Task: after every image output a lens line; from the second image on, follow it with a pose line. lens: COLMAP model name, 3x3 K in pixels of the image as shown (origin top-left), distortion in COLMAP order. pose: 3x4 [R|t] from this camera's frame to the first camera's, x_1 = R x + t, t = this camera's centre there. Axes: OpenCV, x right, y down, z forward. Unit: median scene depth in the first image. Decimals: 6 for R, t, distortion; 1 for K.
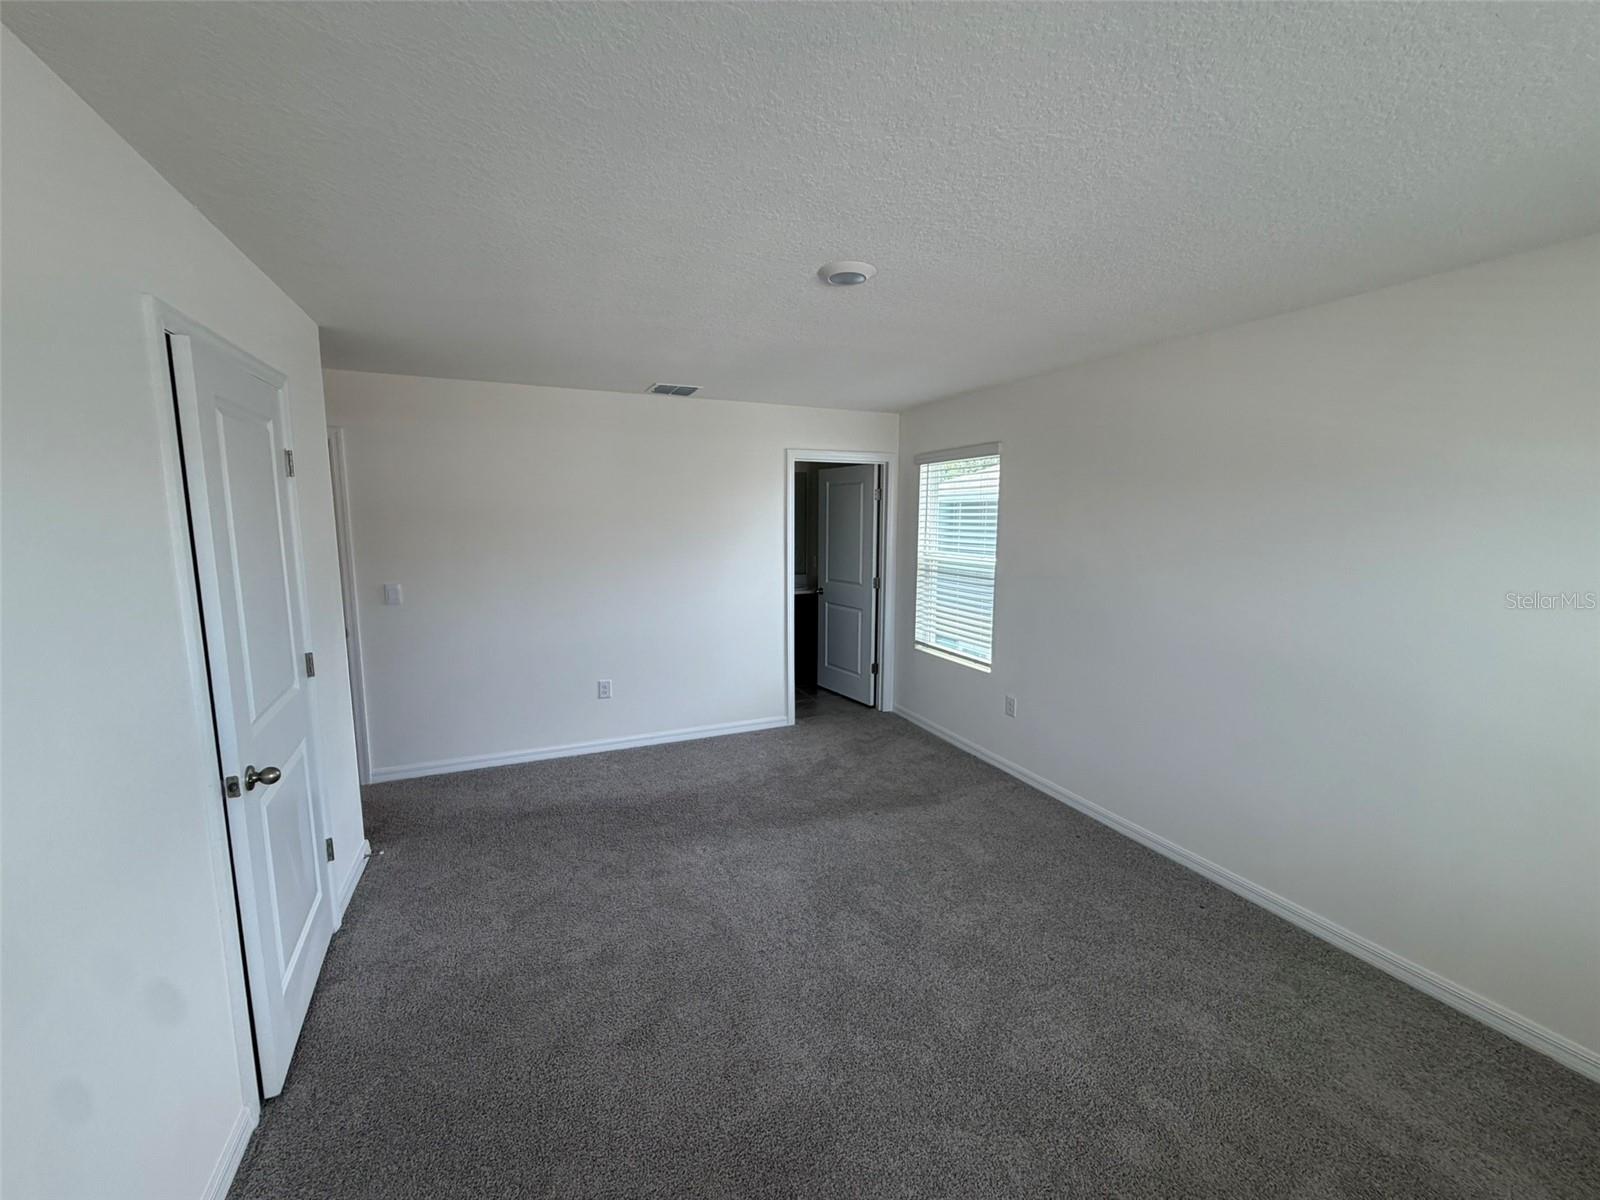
lens RADIAL K [[663.2, 0, 800.0], [0, 663.2, 600.0], [0, 0, 1]] dist [-0.000024, 0.000112]
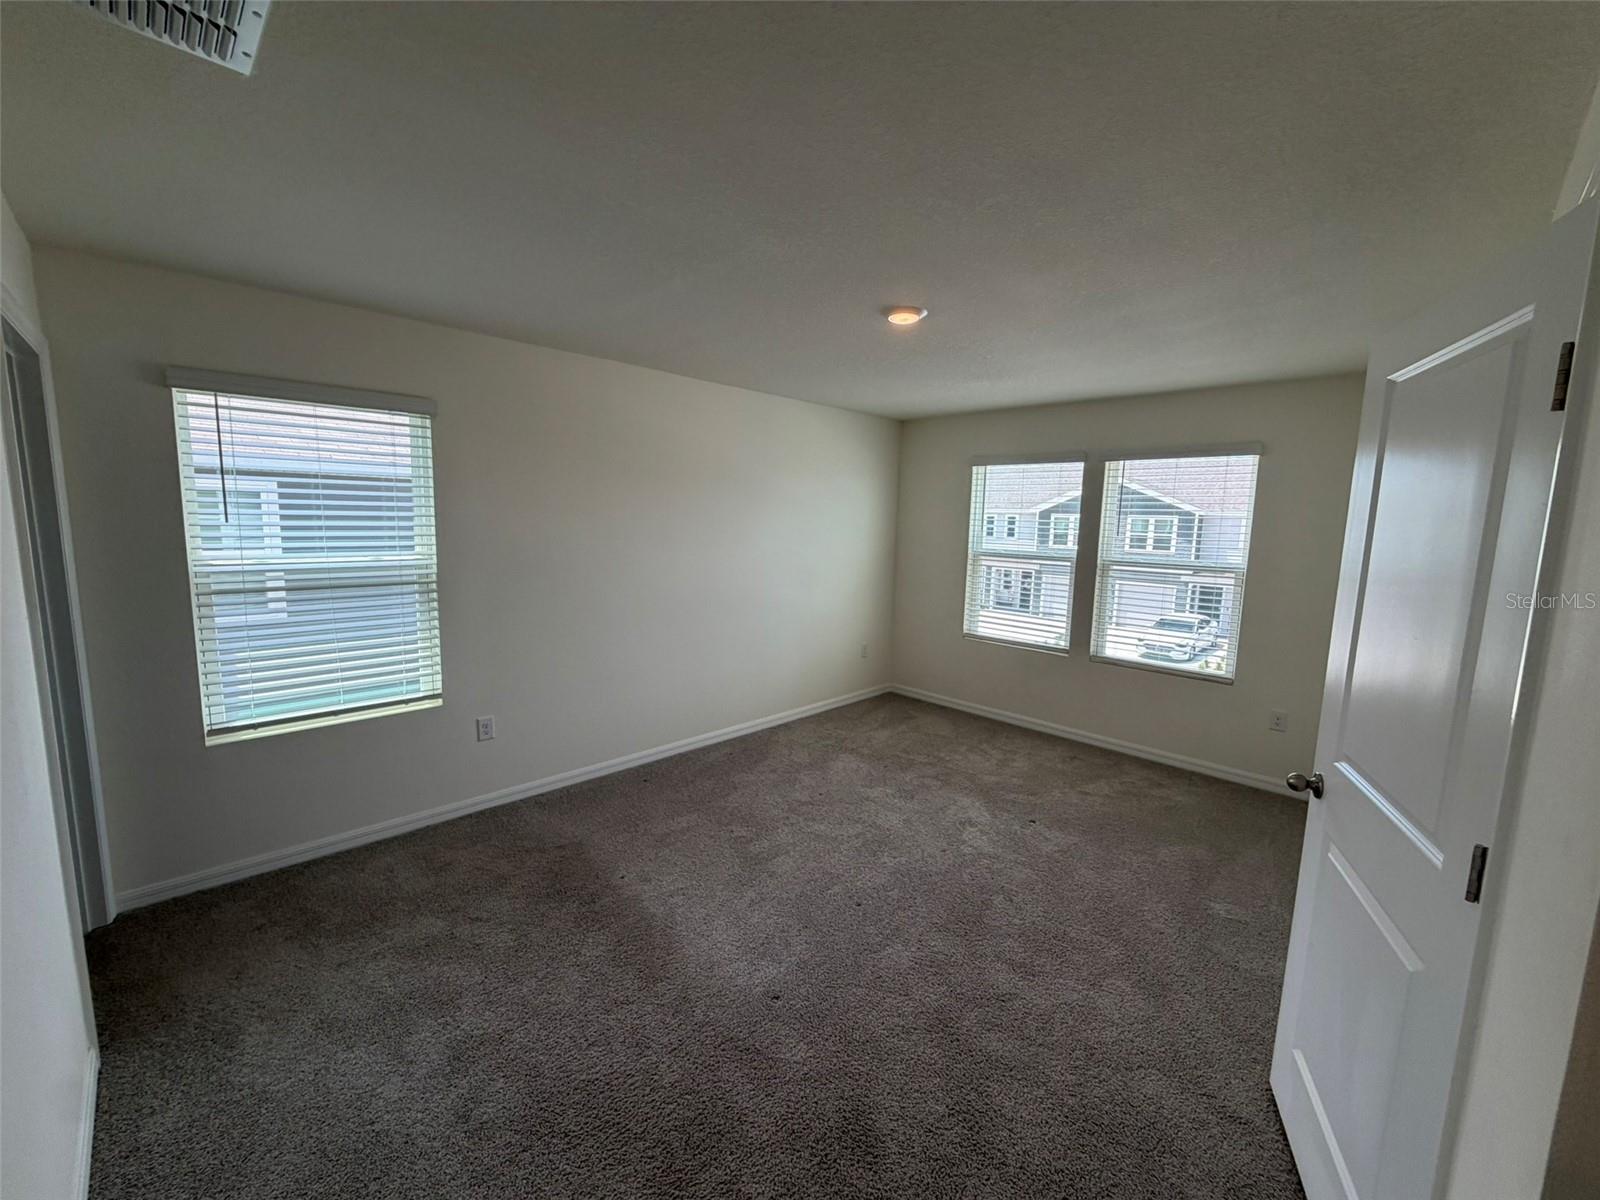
lens RADIAL K [[639.4, 0, 798.0], [0, 639.4, 599.8], [0, 0, 1]] dist [-0.000120, 0.000528]
pose [[-0.354015, -0.137296, 0.925107, -0.514022], [0.093345, 0.979039, 0.181021, -0.101571], [-0.930570, 0.150438, -0.333779, 0.843165]]
